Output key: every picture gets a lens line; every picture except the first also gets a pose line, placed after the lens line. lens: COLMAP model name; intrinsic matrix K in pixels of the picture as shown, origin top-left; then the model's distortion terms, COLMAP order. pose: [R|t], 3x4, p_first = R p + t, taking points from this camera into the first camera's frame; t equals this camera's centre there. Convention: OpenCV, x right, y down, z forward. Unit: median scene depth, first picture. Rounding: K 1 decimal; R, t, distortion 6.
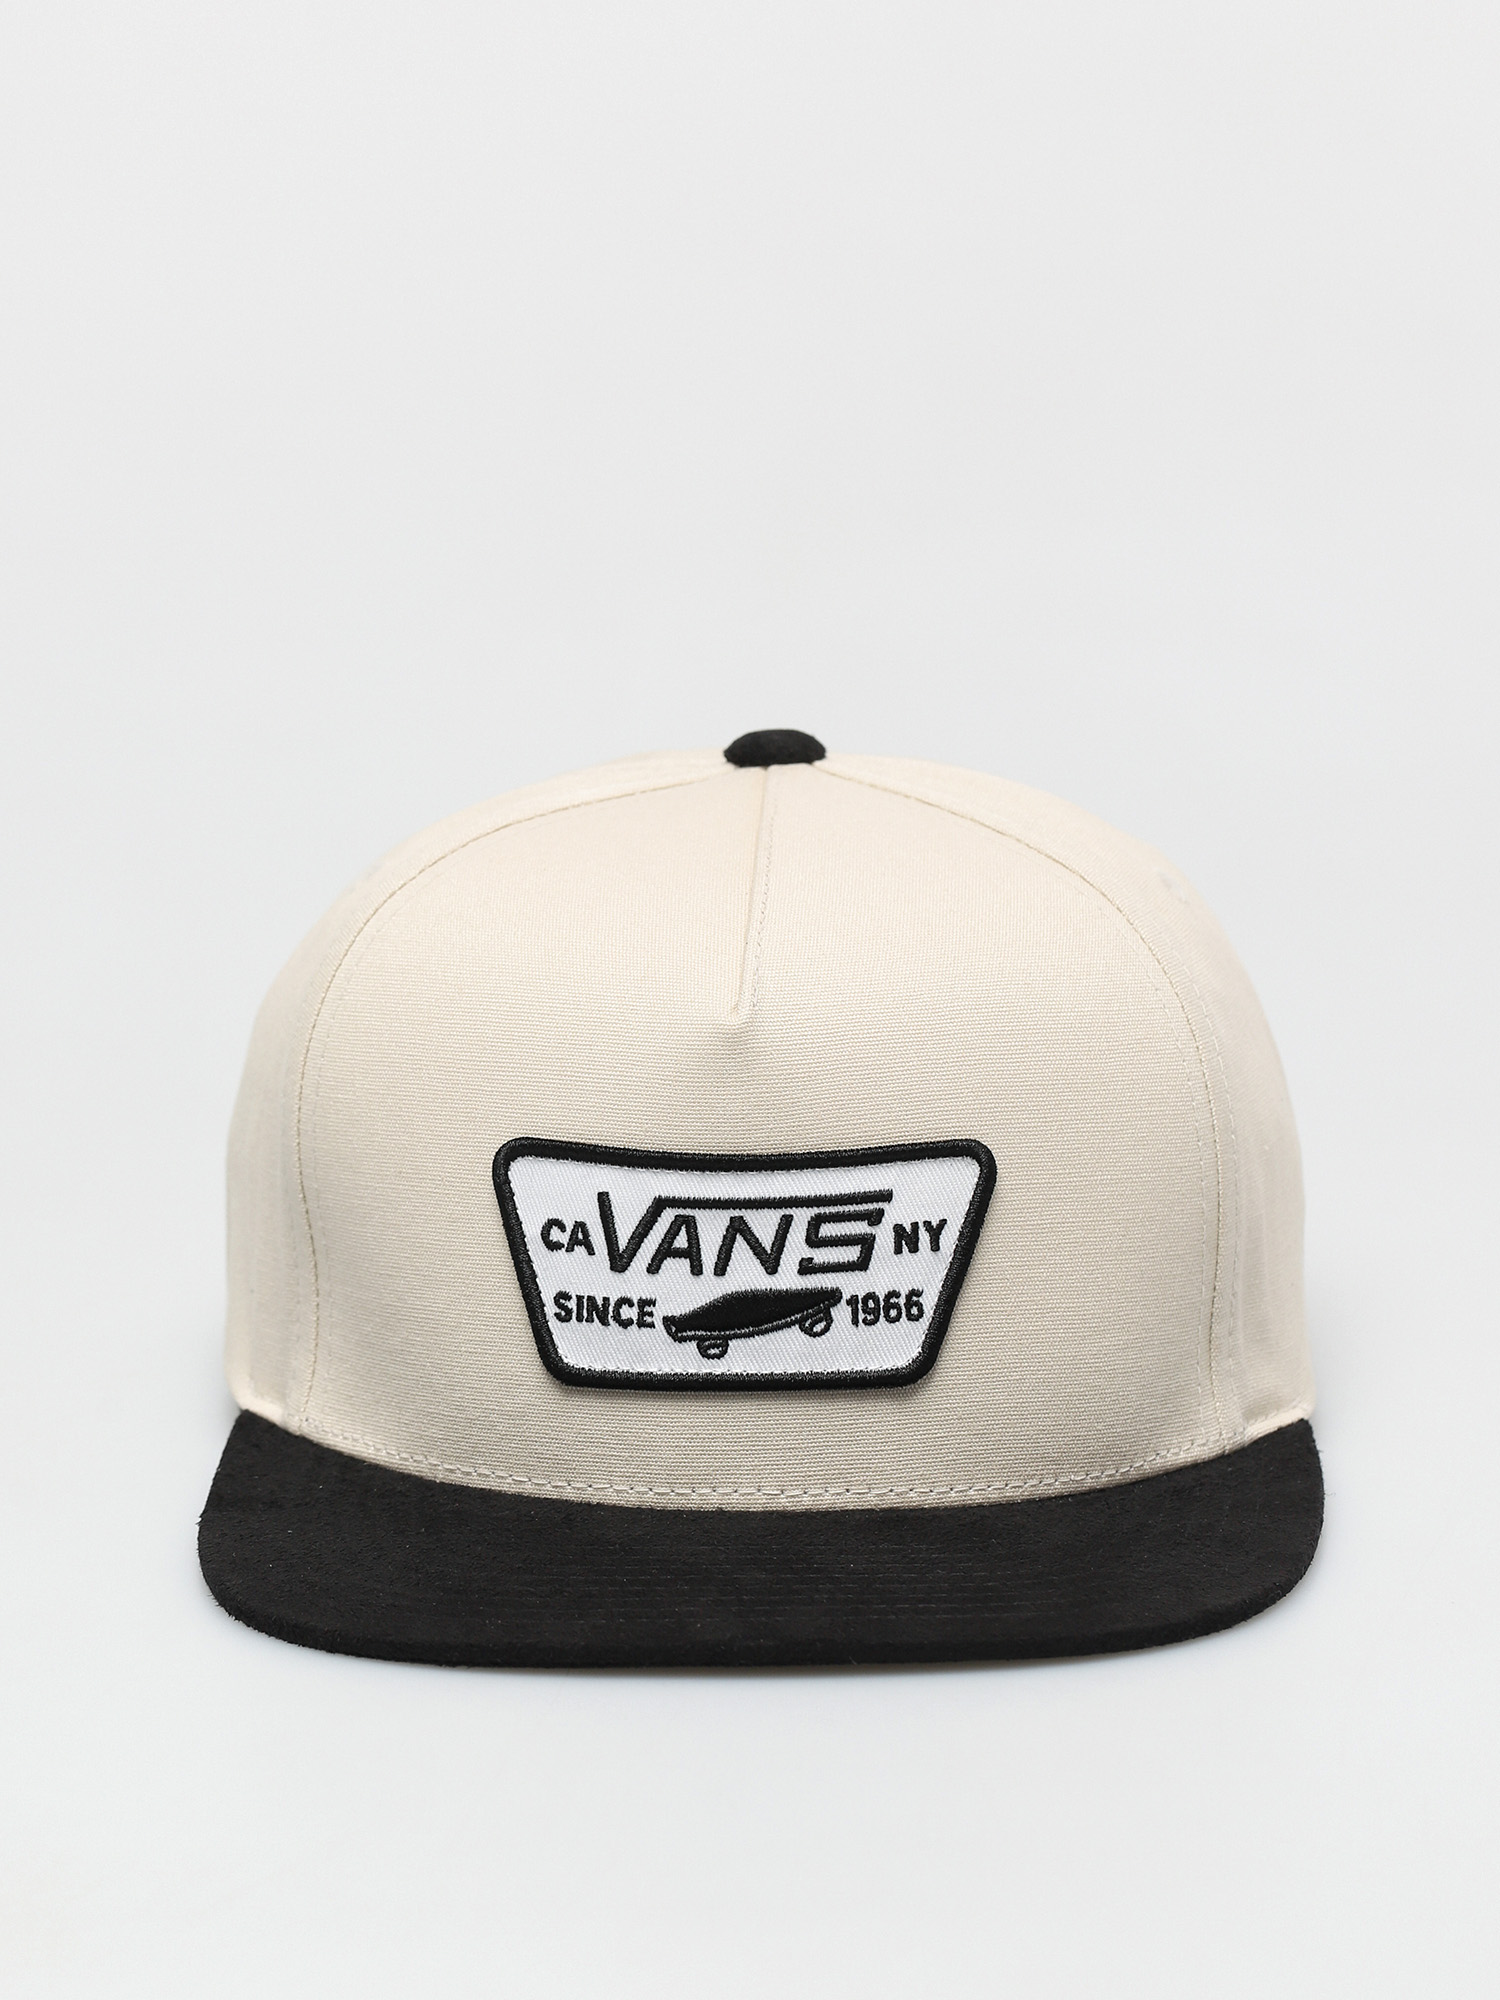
lens RADIAL K [[8717.9, 0, 748.7], [0, 8717.9, 996.5], [0, 0, 1]] dist [-0.084004, 0.000000]
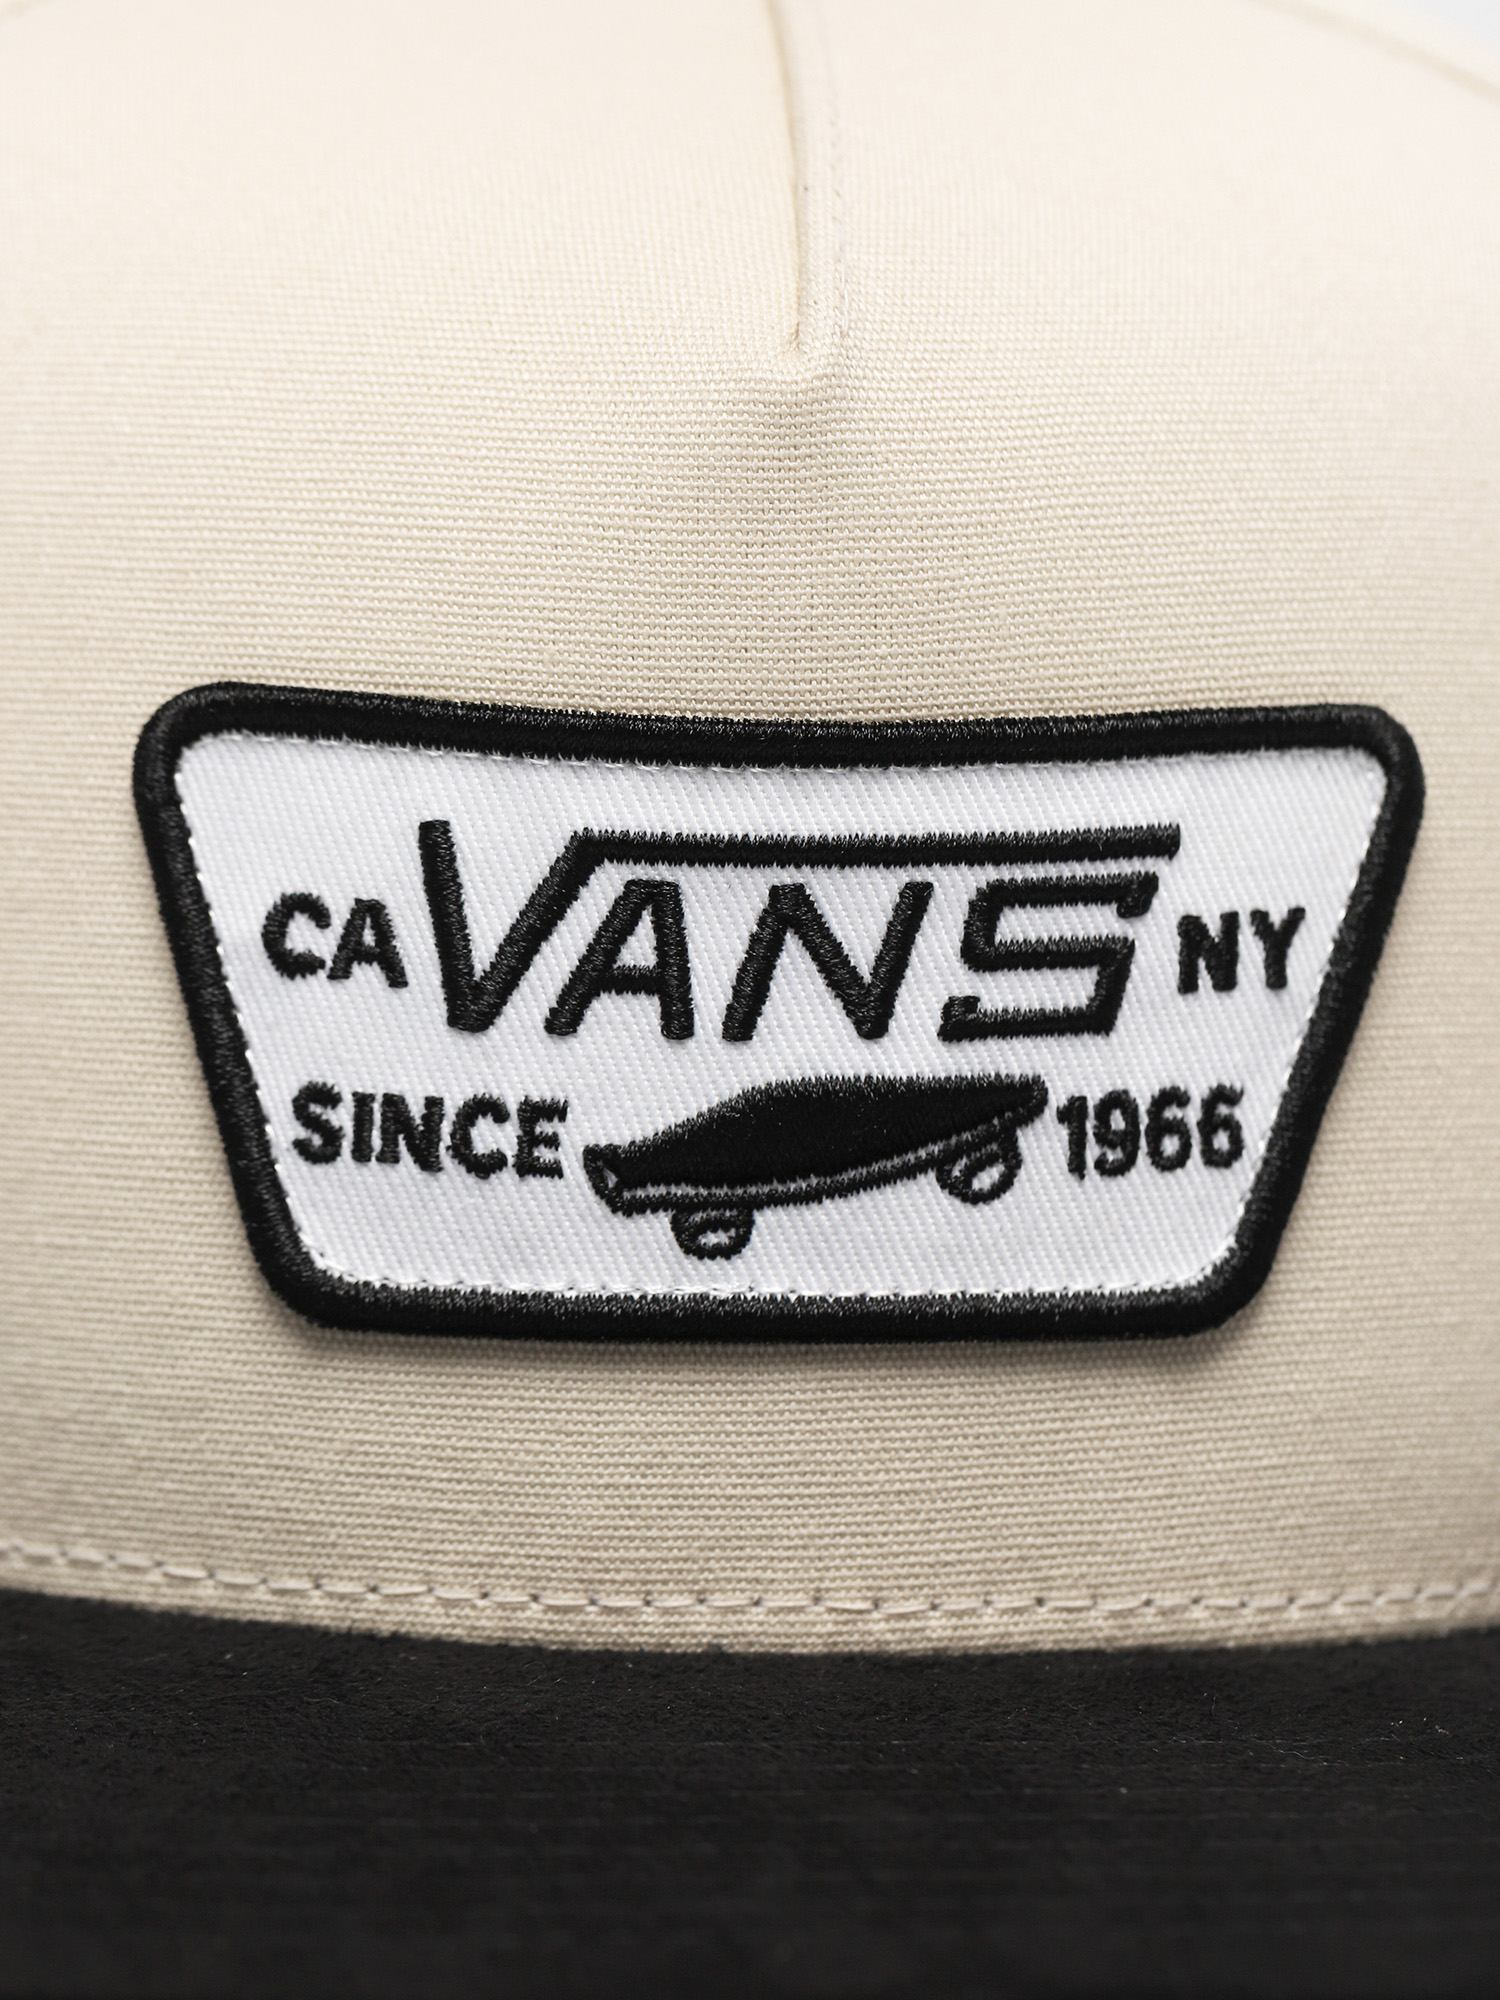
lens RADIAL K [[8717.9, 0, 758.9], [0, 8717.9, 1010.9], [0, 0, 1]] dist [-0.084004, 0.000000]
pose [[0.989893, 0.013916, 0.141134, -0.056734], [-0.009459, 0.999437, -0.032205, 0.043008], [-0.141502, 0.030545, 0.989467, 0.616217]]
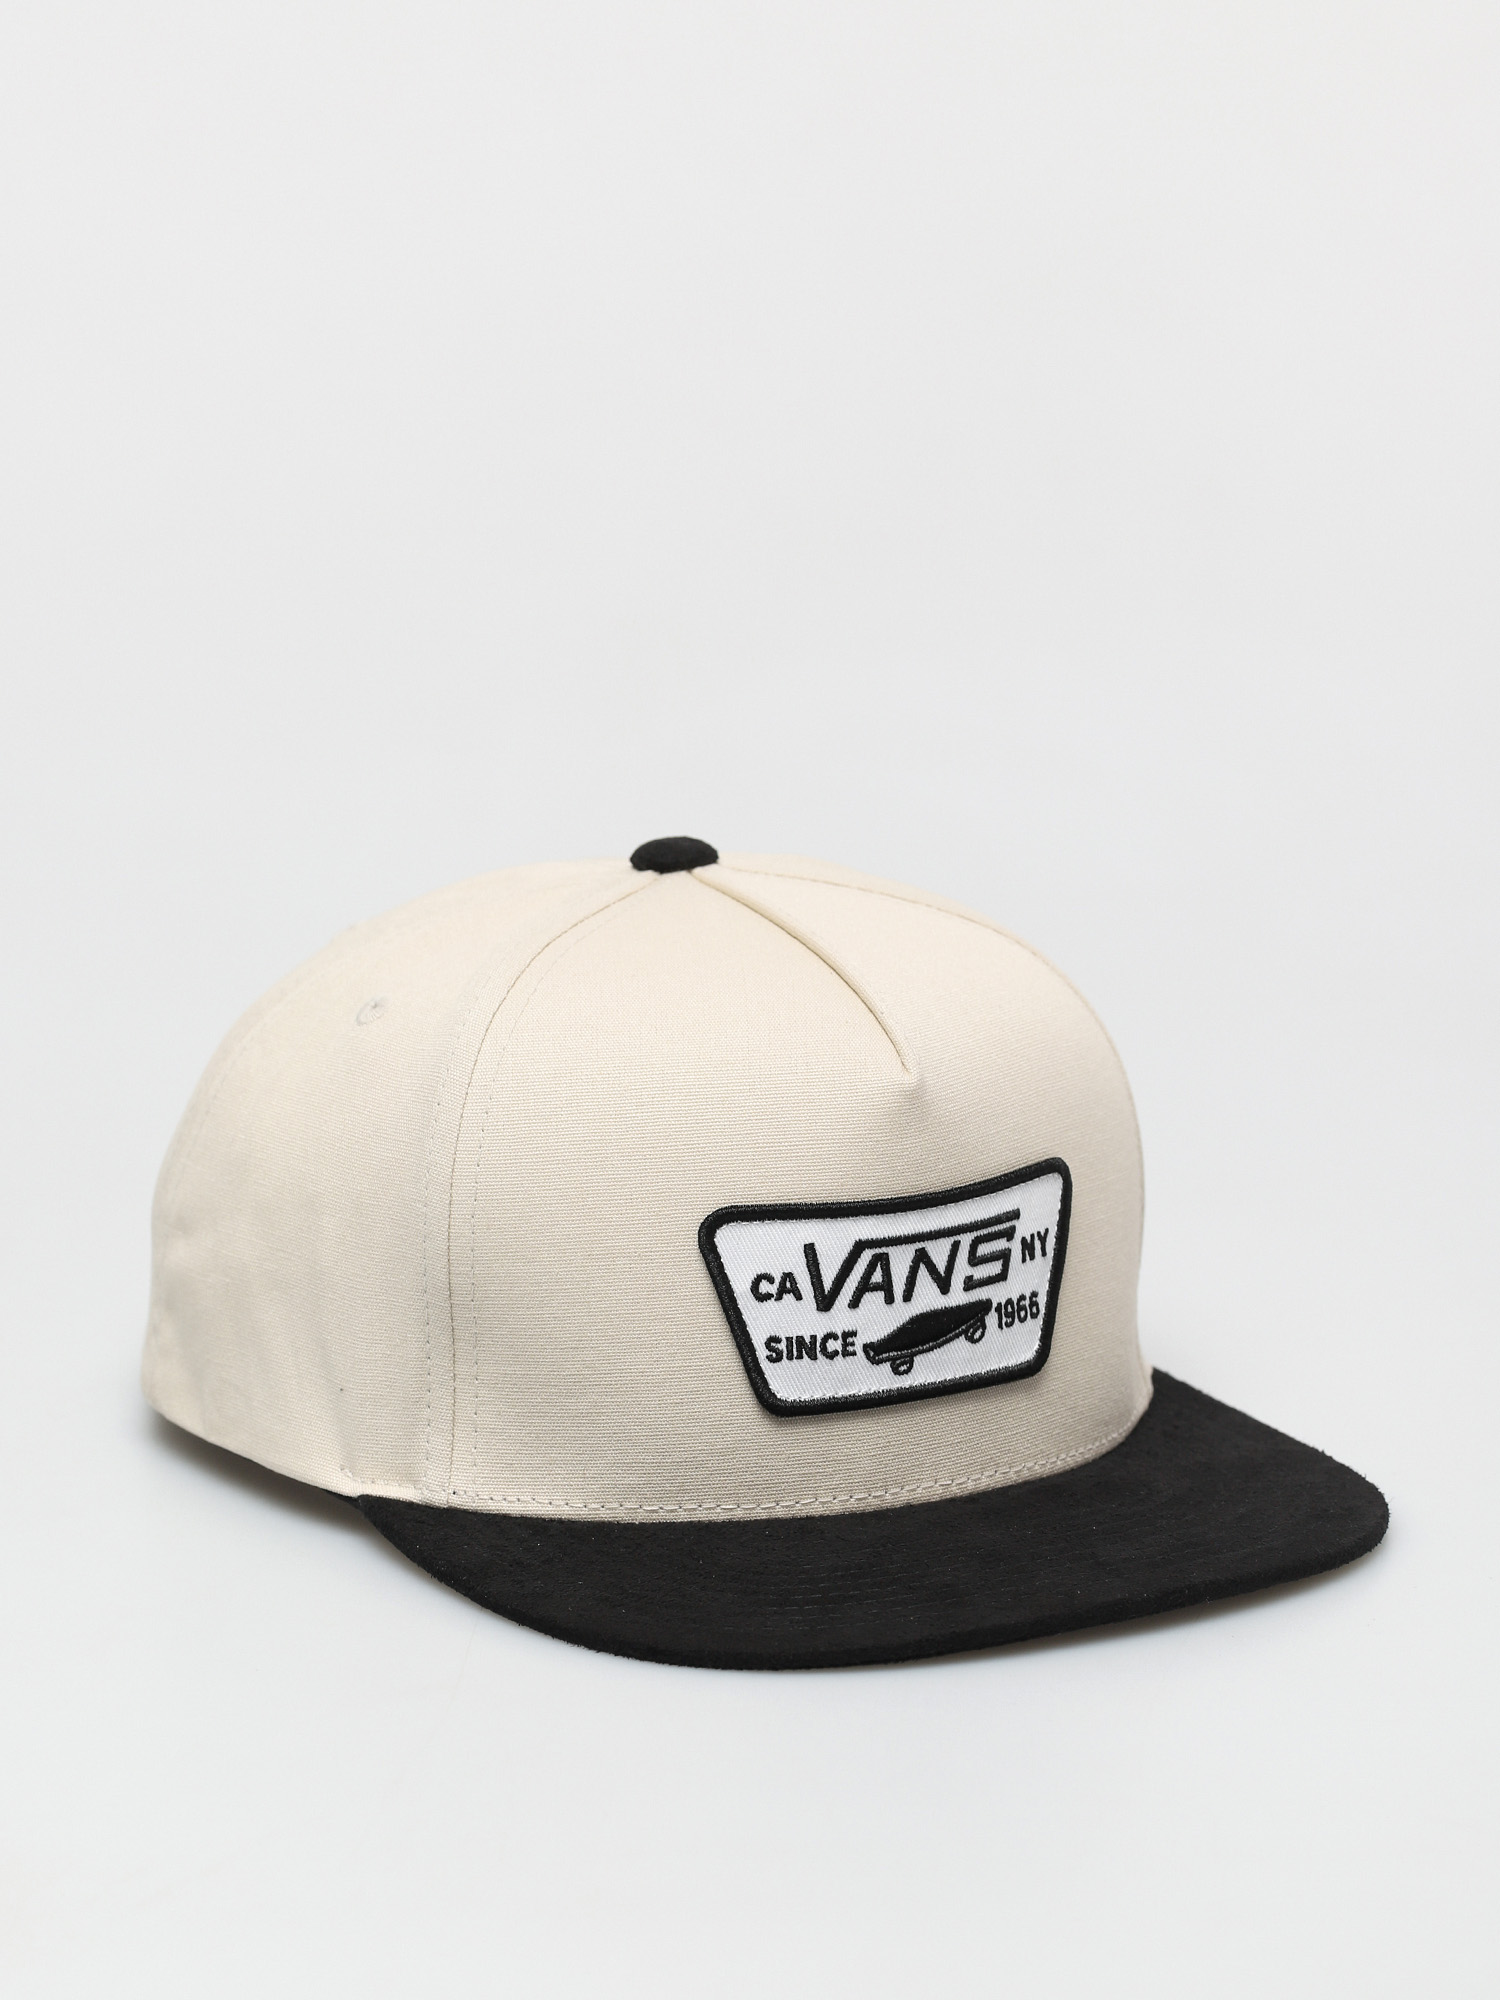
lens RADIAL K [[8717.9, 0, 749.1], [0, 8717.9, 998.1], [0, 0, 1]] dist [-0.084004, 0.000000]
pose [[0.820270, -0.116310, 0.560026, -0.659971], [0.118903, 0.992392, 0.031950, -0.047047], [-0.559481, 0.040381, 0.827859, 0.055105]]
